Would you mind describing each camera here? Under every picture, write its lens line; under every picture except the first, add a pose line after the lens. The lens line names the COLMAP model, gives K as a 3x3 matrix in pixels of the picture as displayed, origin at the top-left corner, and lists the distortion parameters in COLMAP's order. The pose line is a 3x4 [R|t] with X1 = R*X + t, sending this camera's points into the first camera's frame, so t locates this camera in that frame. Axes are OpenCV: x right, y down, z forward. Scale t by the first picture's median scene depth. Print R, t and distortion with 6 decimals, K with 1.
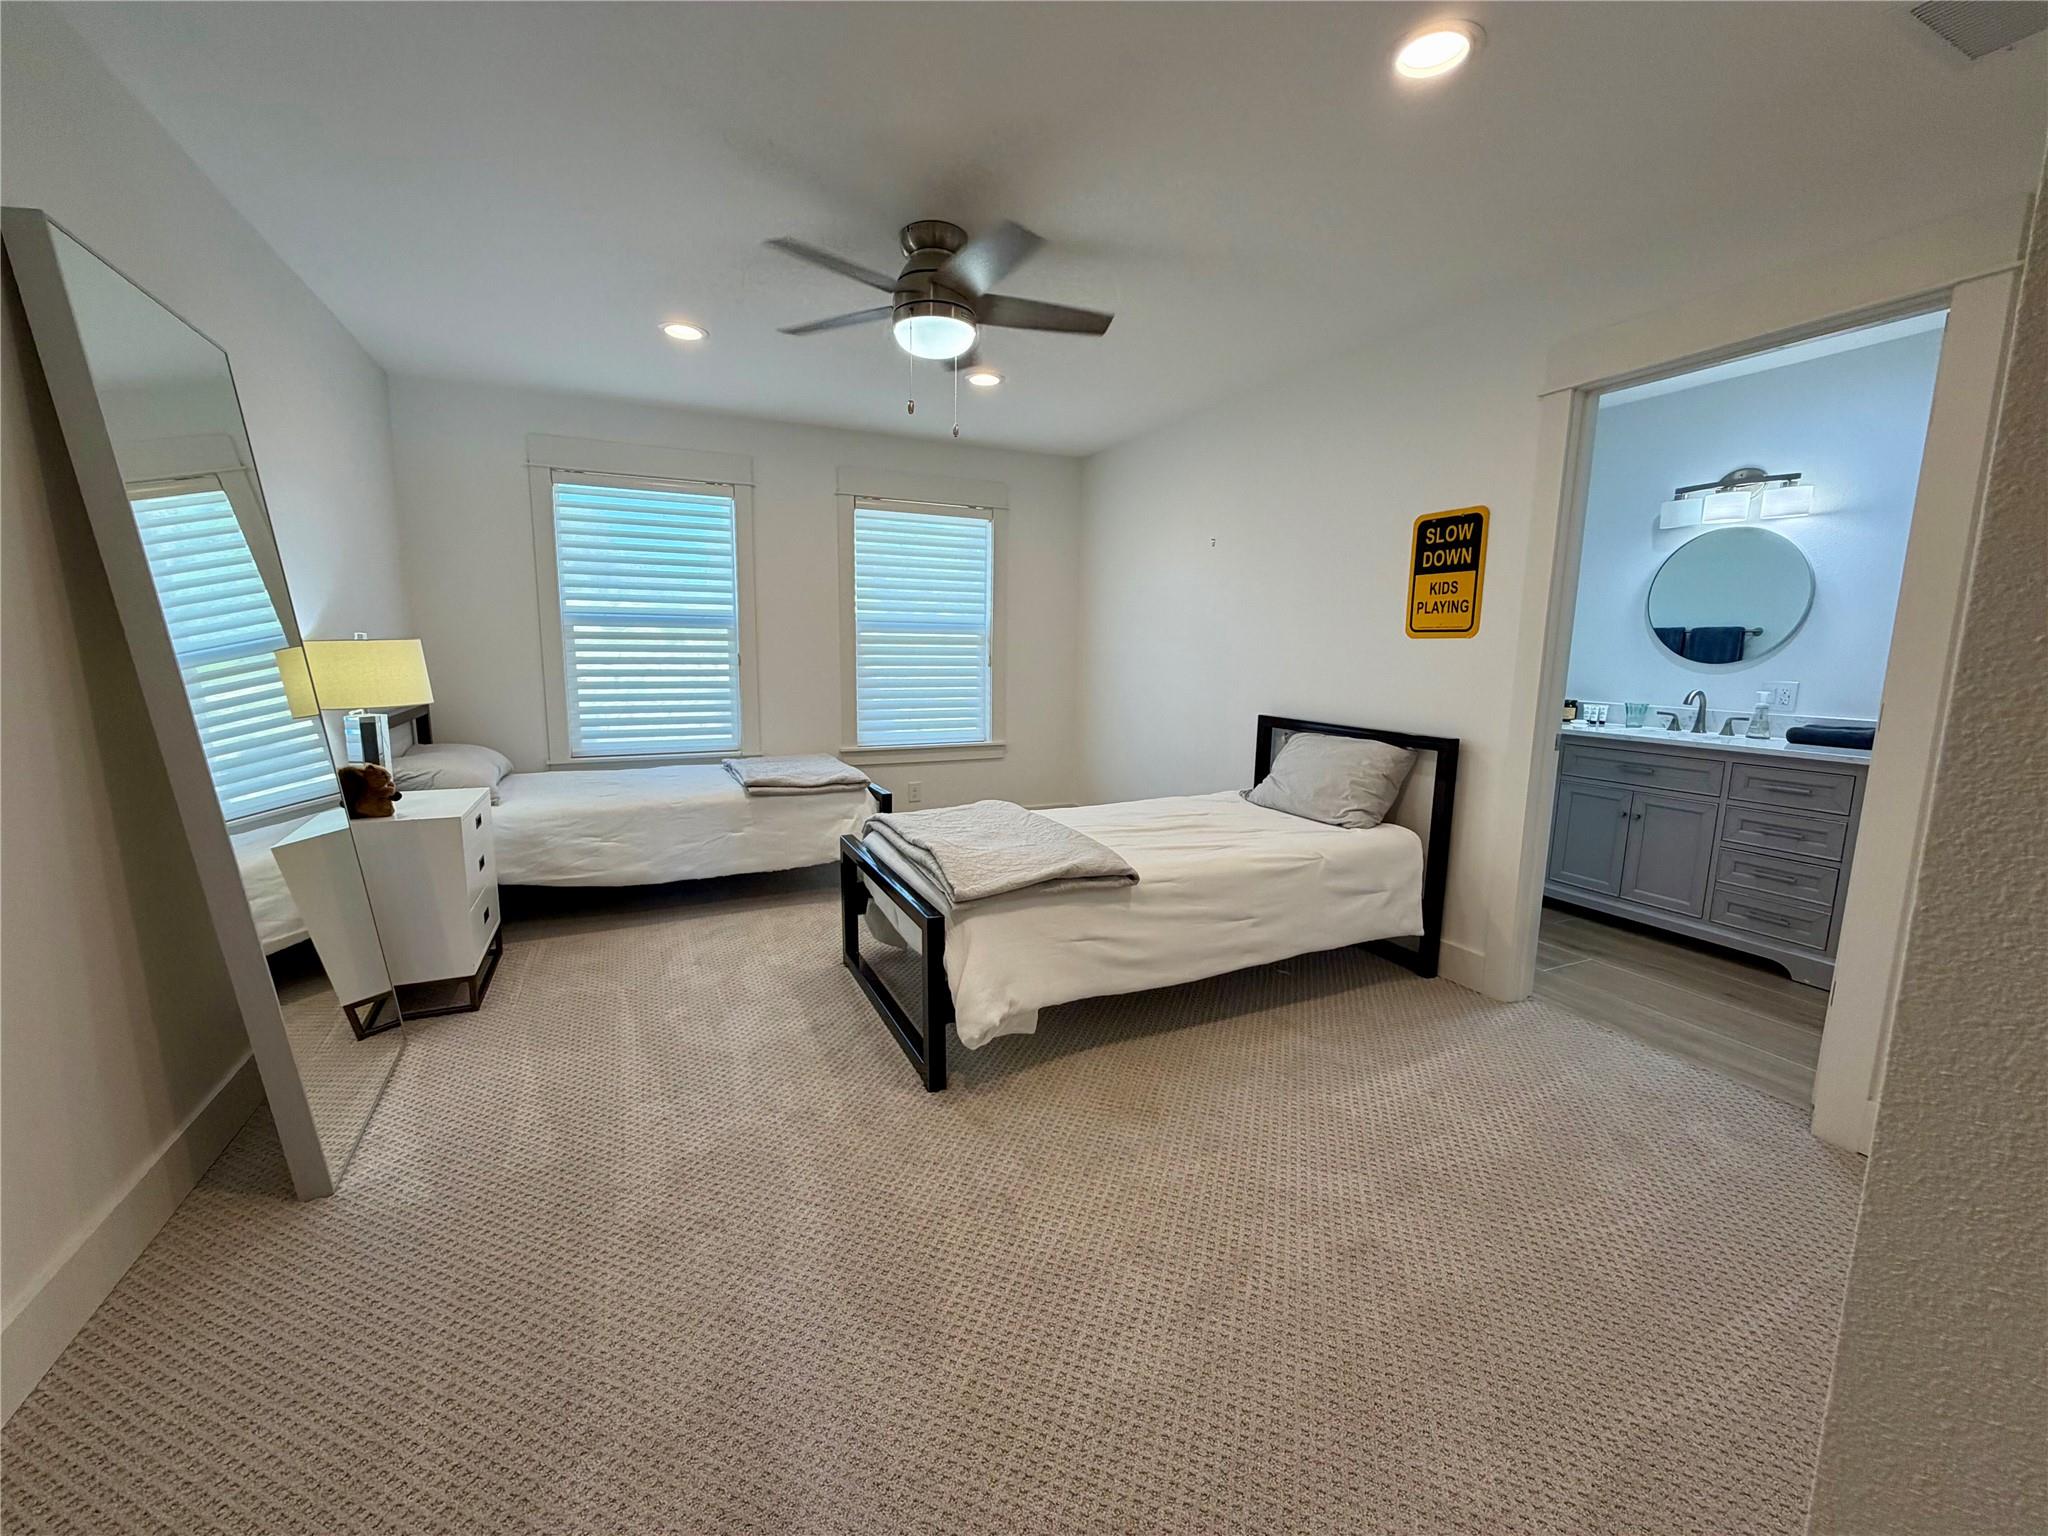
lens RADIAL K [[815.4, 0, 1018.0], [0, 815.4, 759.4], [0, 0, 1]] dist [-0.000575, -0.000872]
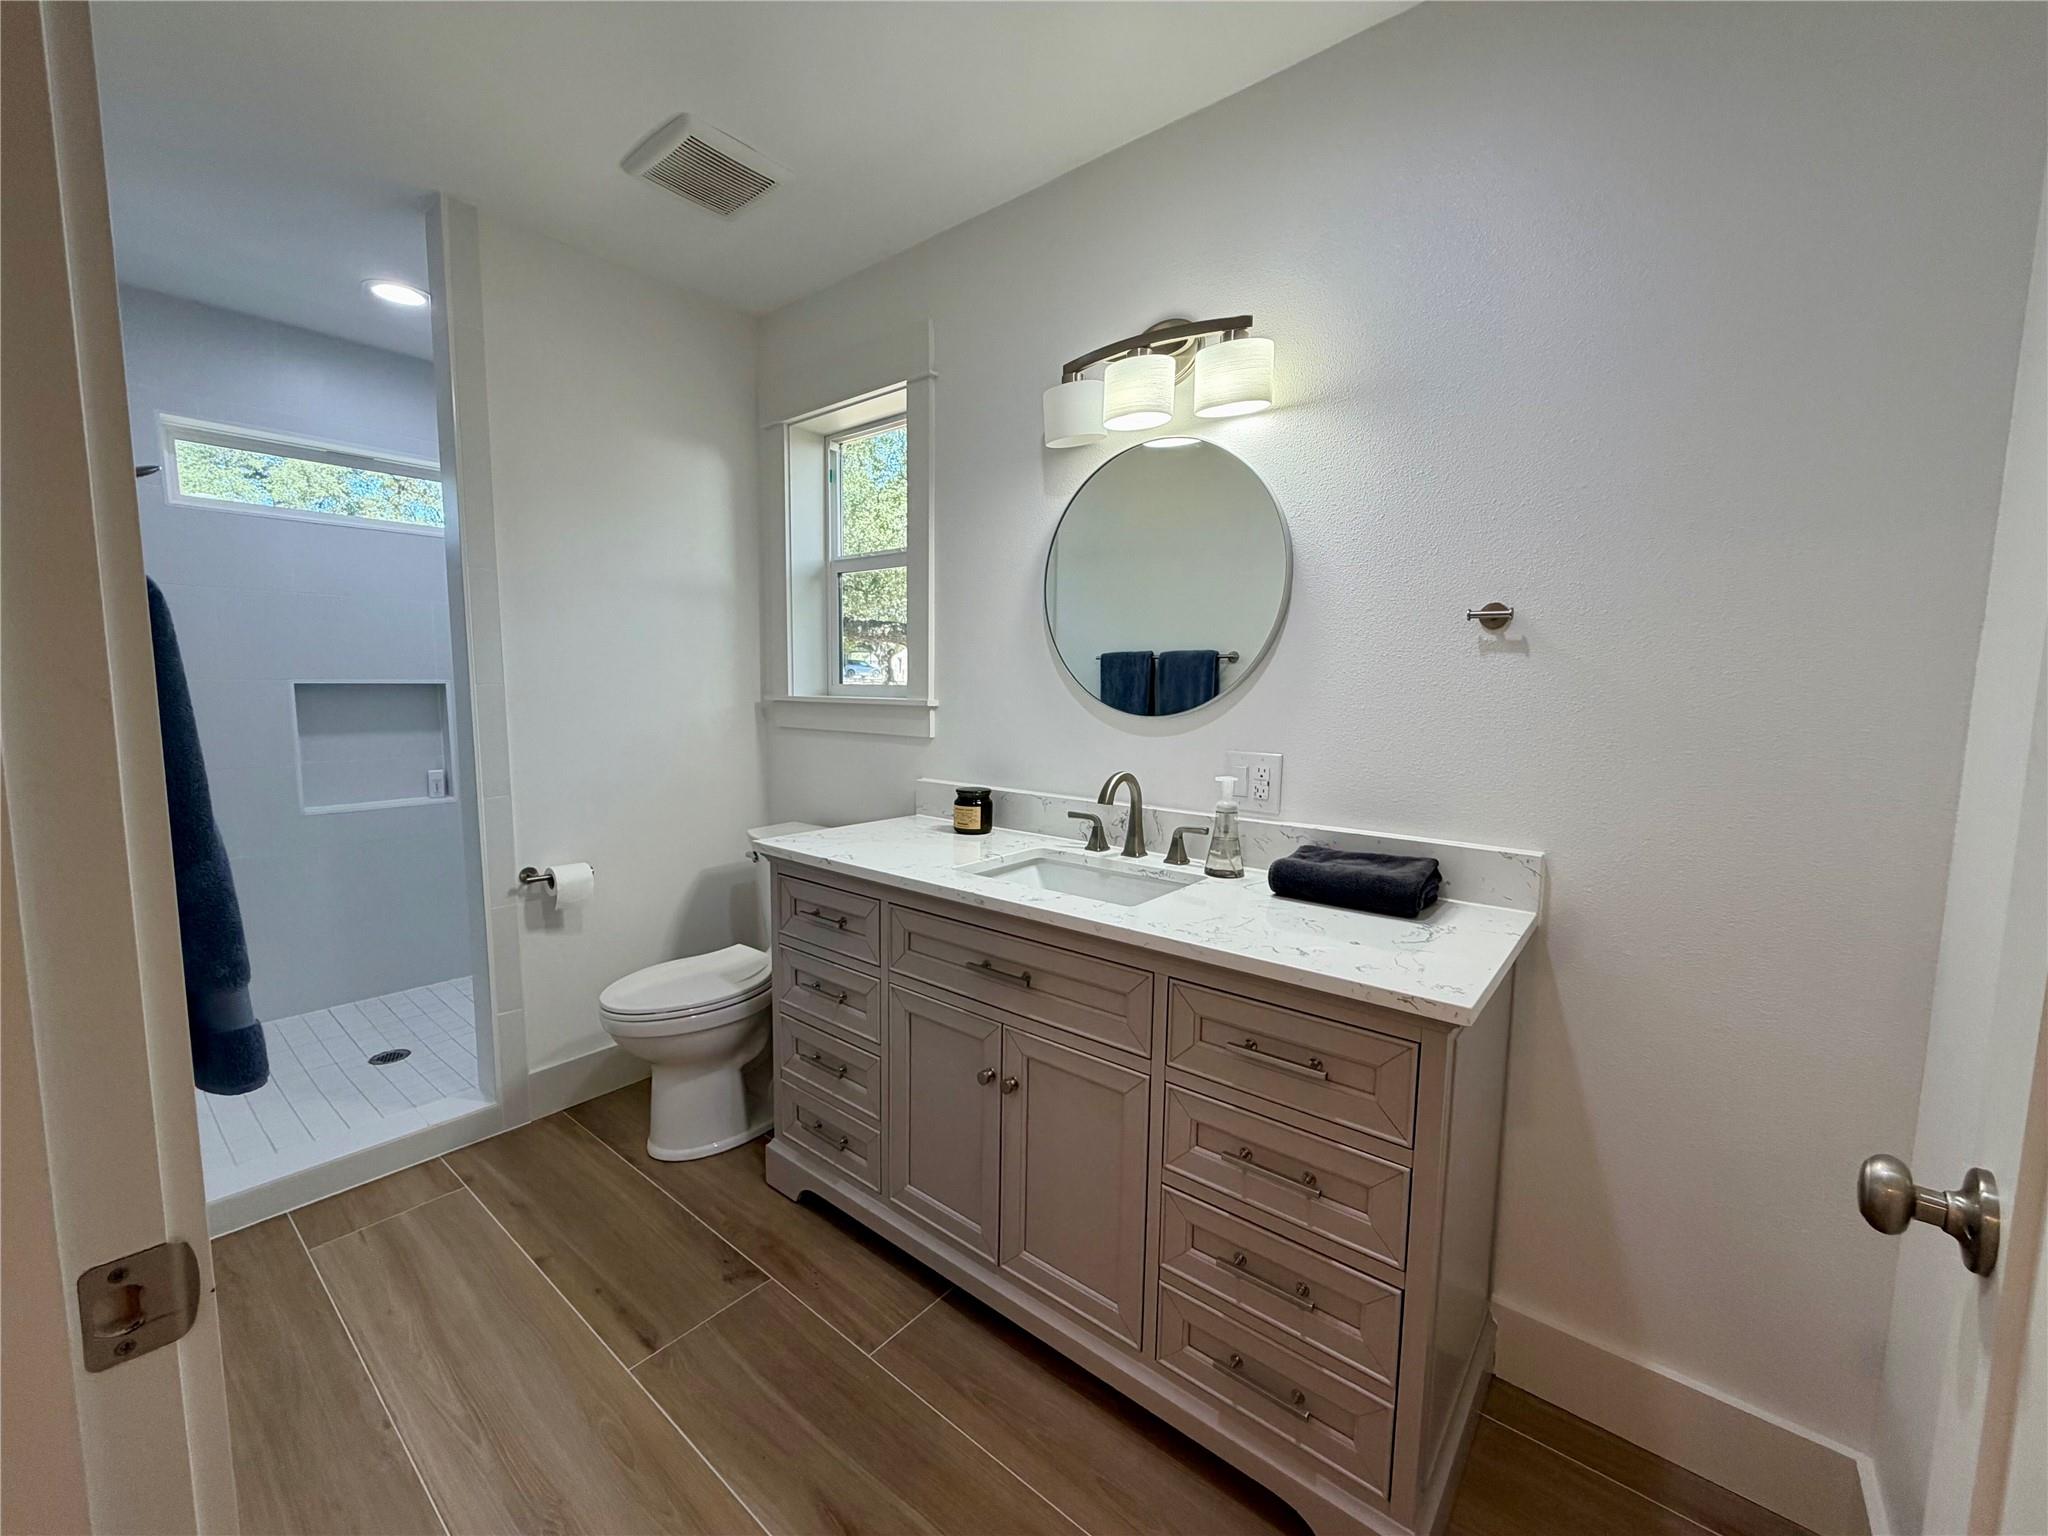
lens RADIAL K [[815.4, 0, 1016.4], [0, 815.4, 776.4], [0, 0, 1]] dist [-0.000575, -0.000872]
pose [[0.900268, -0.062552, 0.430818, 0.573517], [0.070683, 0.997495, -0.002874, -0.086055], [-0.429559, 0.033039, 0.902434, 0.595672]]
